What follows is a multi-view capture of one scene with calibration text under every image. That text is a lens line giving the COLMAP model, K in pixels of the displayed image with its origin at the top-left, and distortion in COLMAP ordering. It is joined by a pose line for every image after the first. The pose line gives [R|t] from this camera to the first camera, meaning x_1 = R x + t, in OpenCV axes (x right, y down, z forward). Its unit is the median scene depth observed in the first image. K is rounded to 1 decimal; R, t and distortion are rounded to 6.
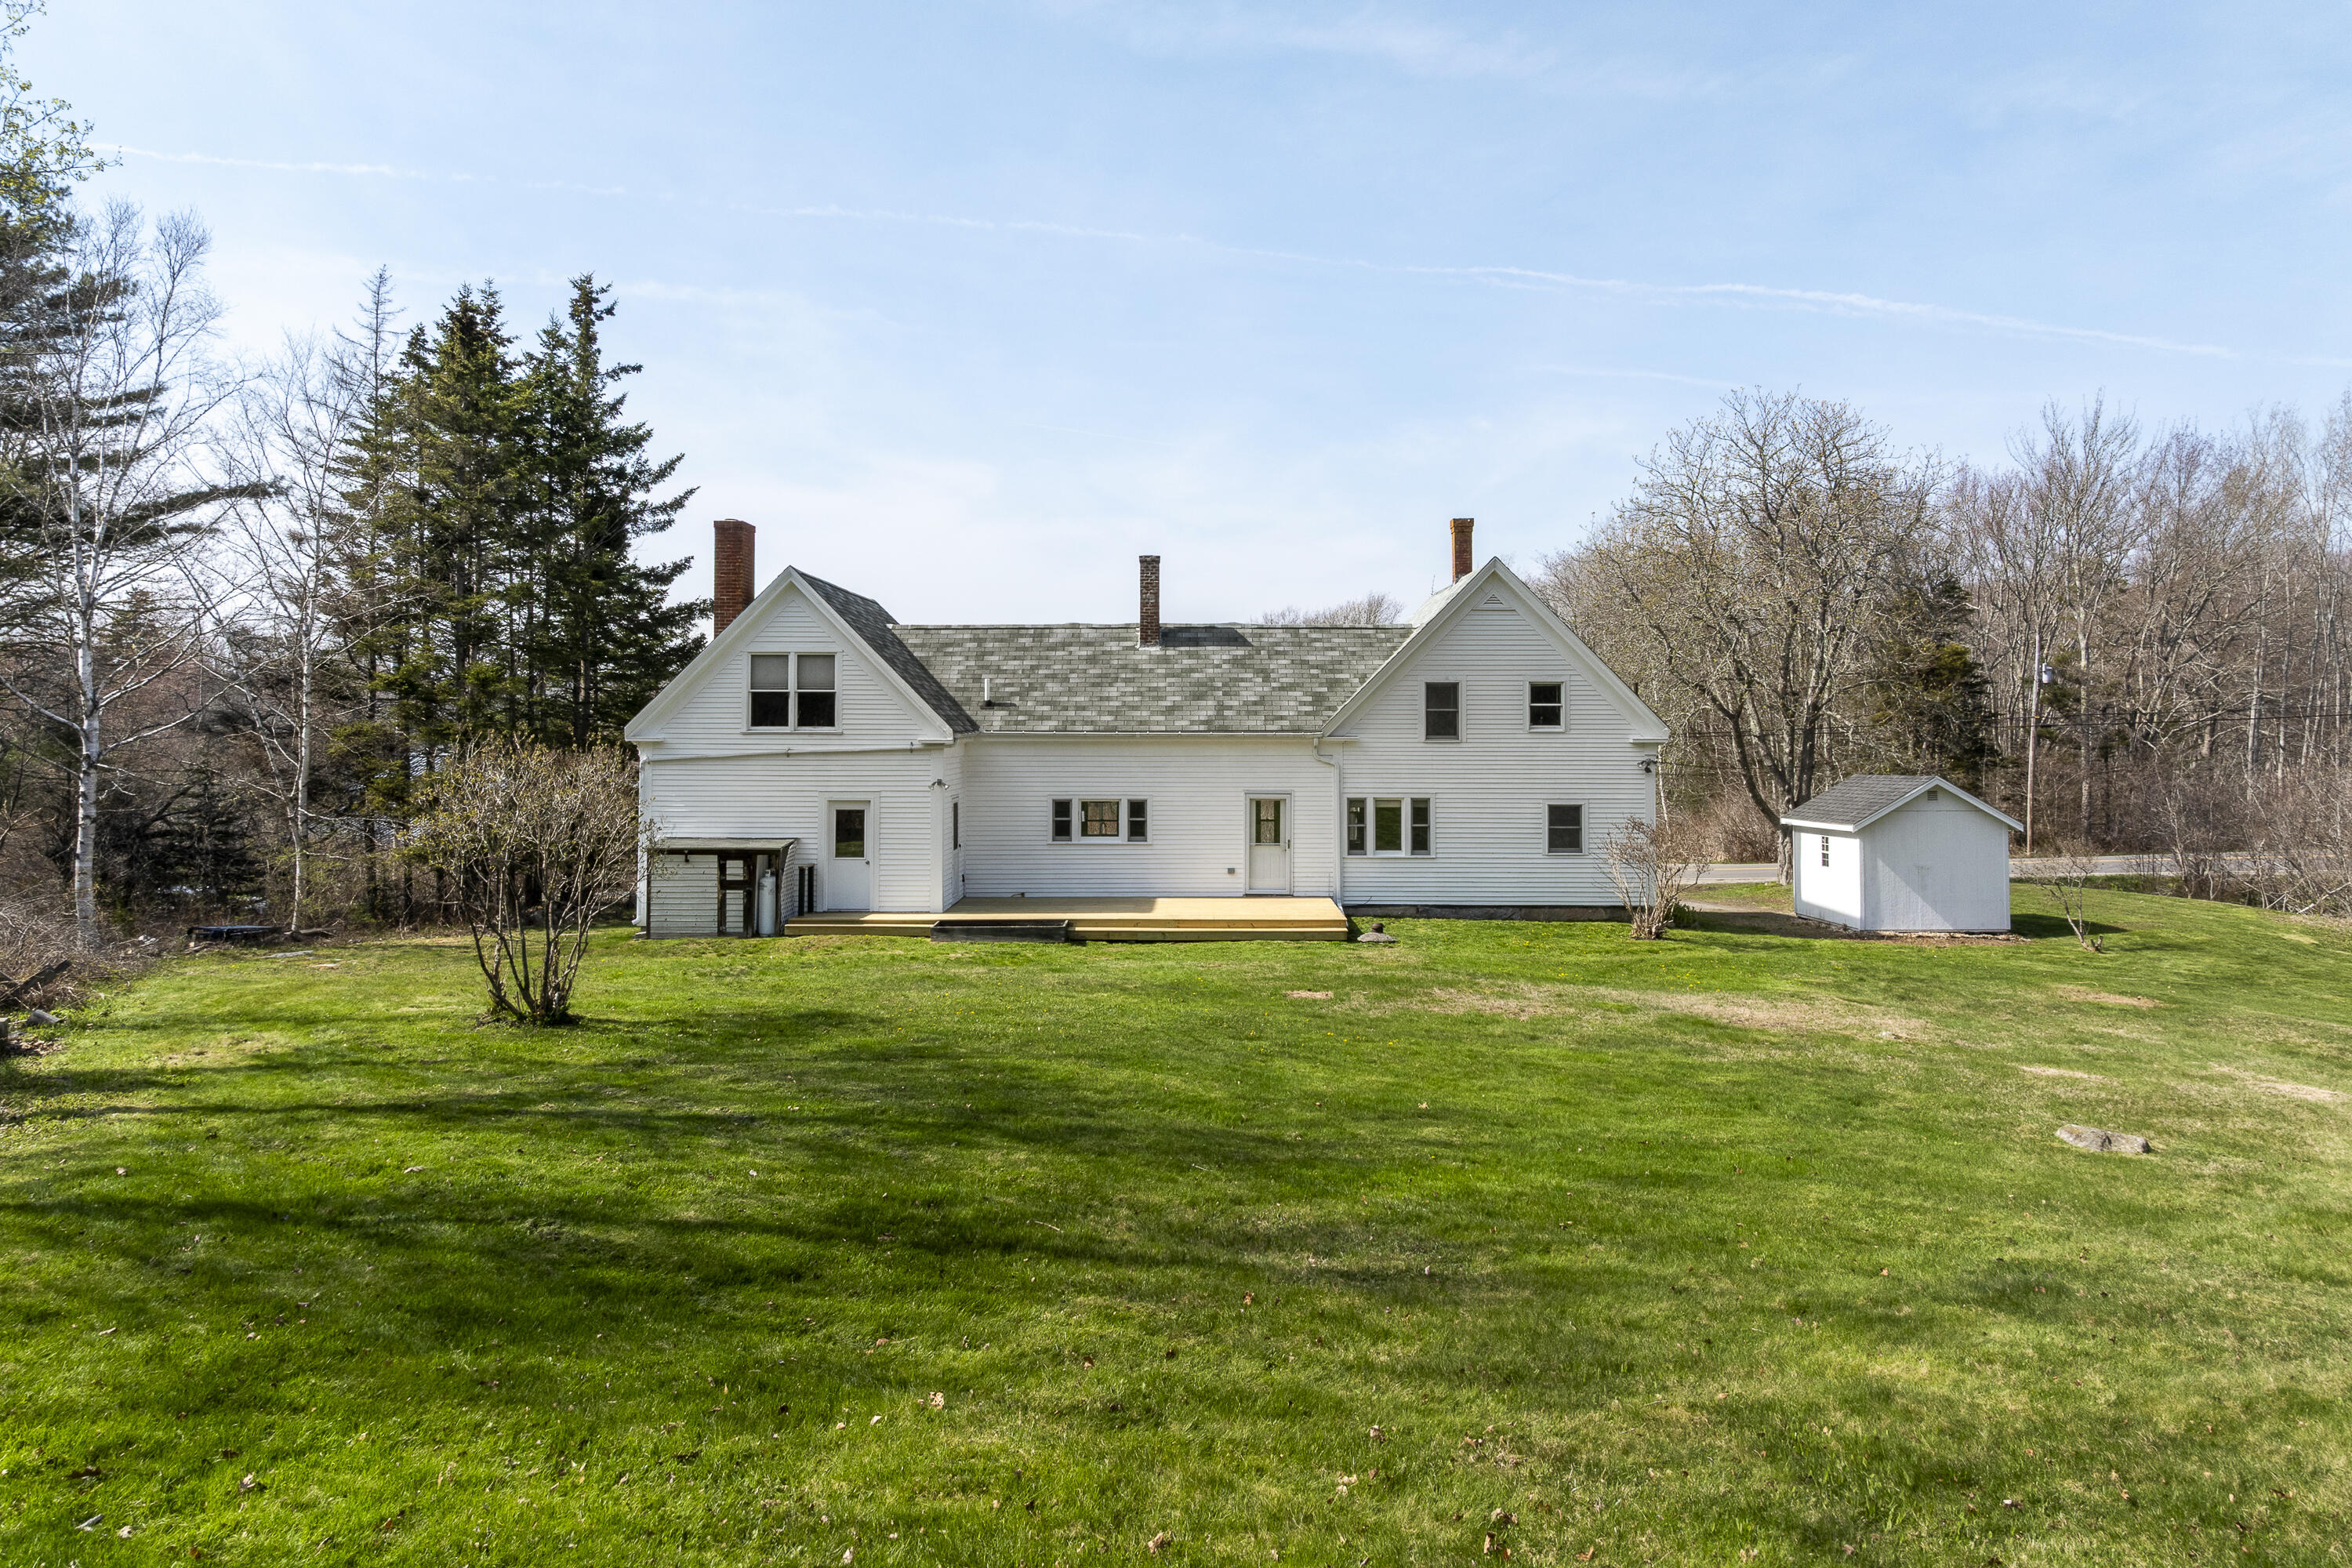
lens RADIAL K [[1679.3, 0, 1180.3], [0, 1679.3, 683.2], [0, 0, 1]] dist [0.006457, -0.001251]
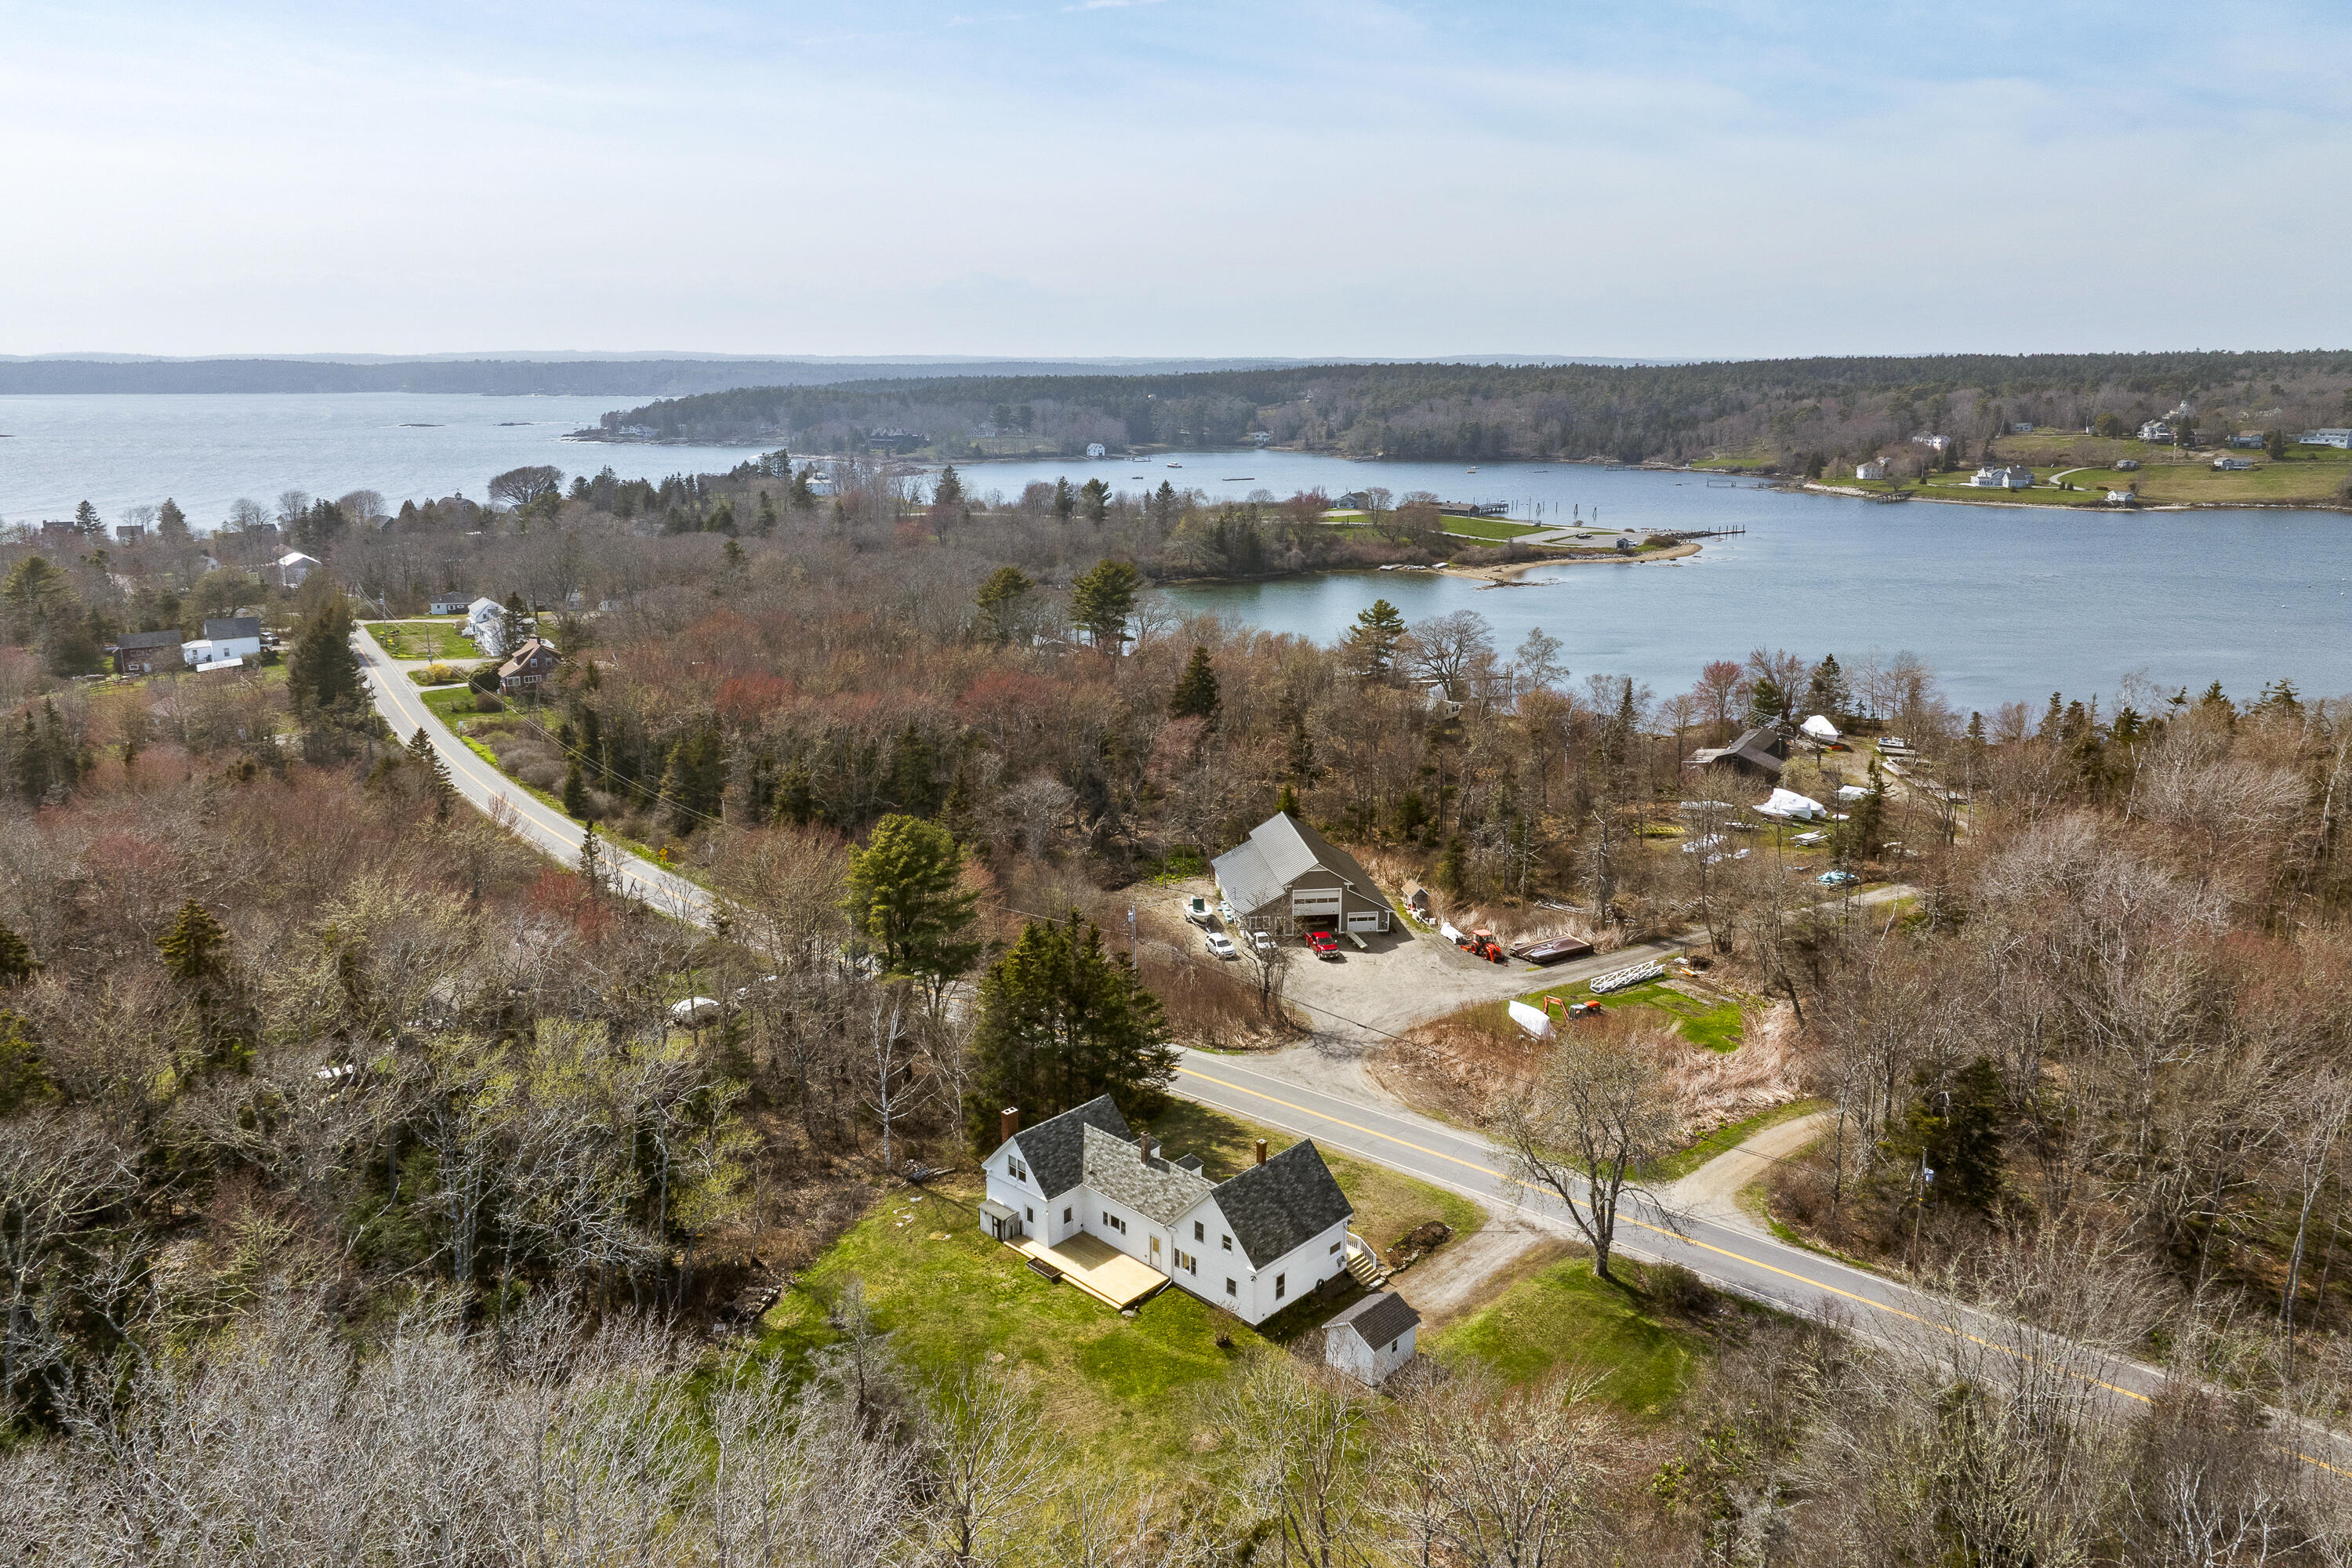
lens RADIAL K [[1630.3, 0, 1176.0], [0, 1630.3, 784.0], [0, 0, 1]] dist [-0.003165, -0.000581]
pose [[0.721491, 0.178122, -0.669122, 1.801179], [0.015159, 0.962052, 0.272446, -1.432677], [0.692258, -0.206711, 0.691411, -0.741529]]
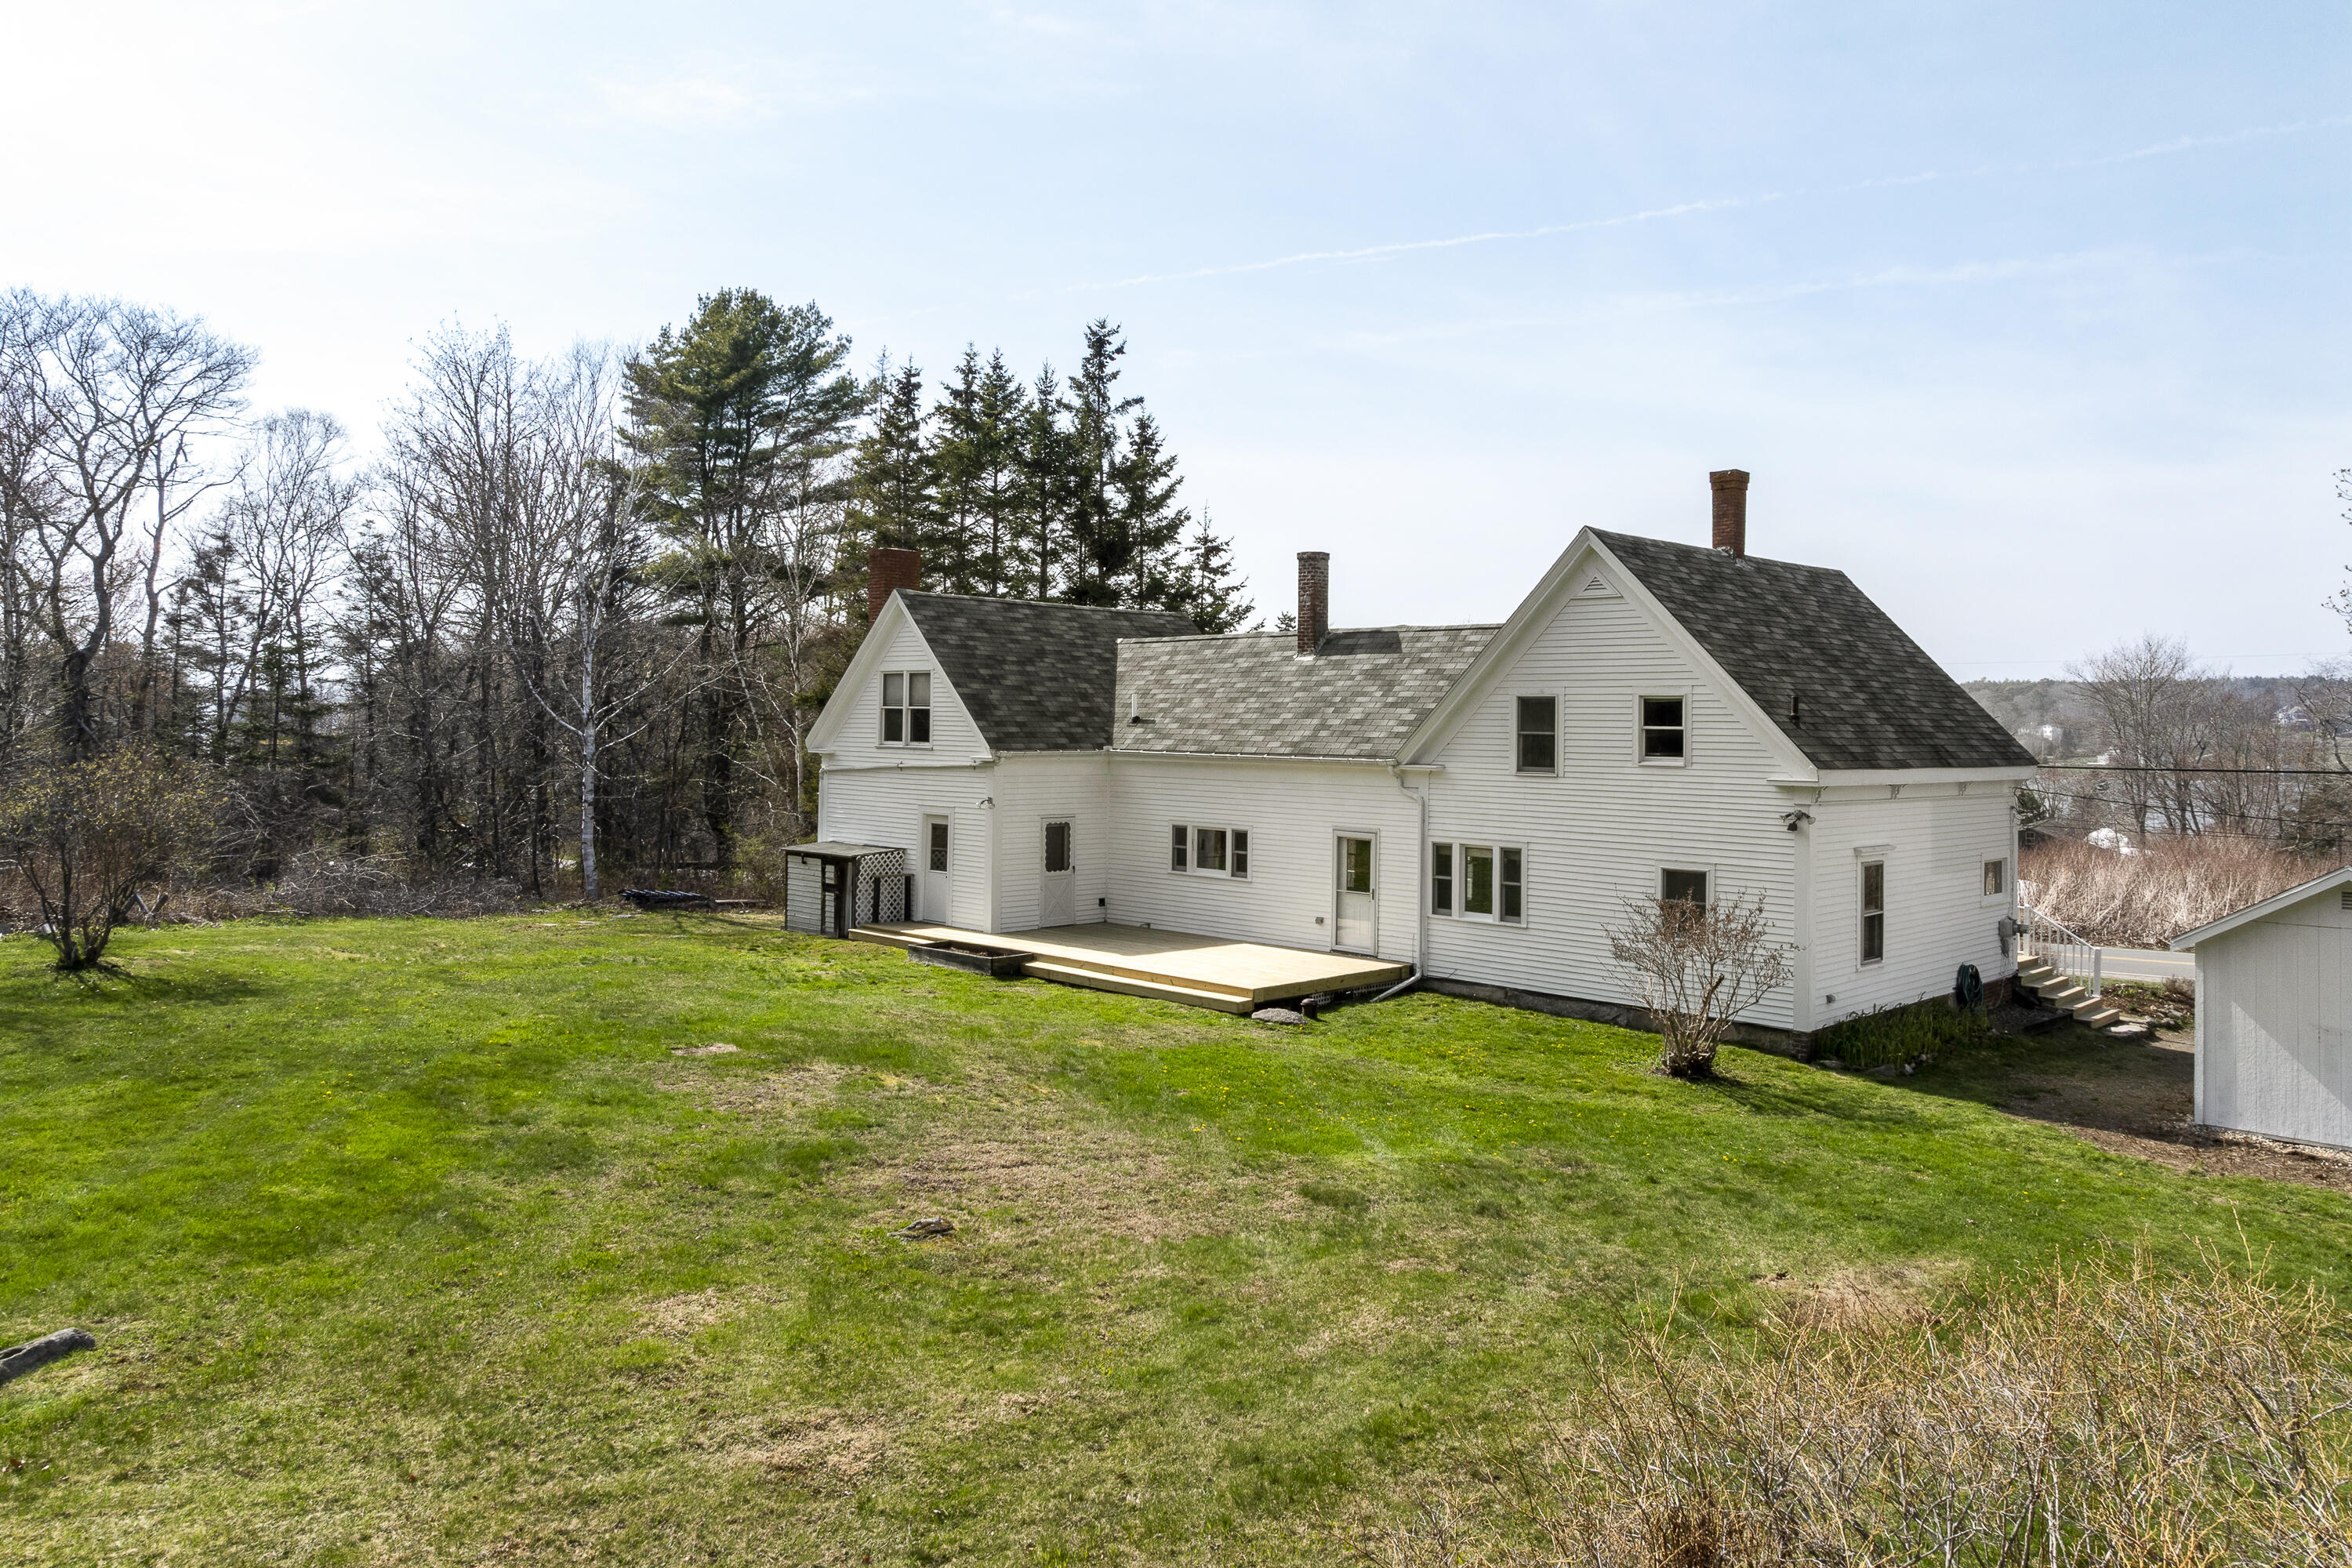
lens RADIAL K [[1679.3, 0, 1180.3], [0, 1679.3, 683.2], [0, 0, 1]] dist [0.006457, -0.001251]
pose [[0.708612, -0.008254, -0.705550, 0.575077], [0.005058, 0.999965, -0.006619, -0.002407], [0.705580, 0.001122, 0.708629, 0.349268]]
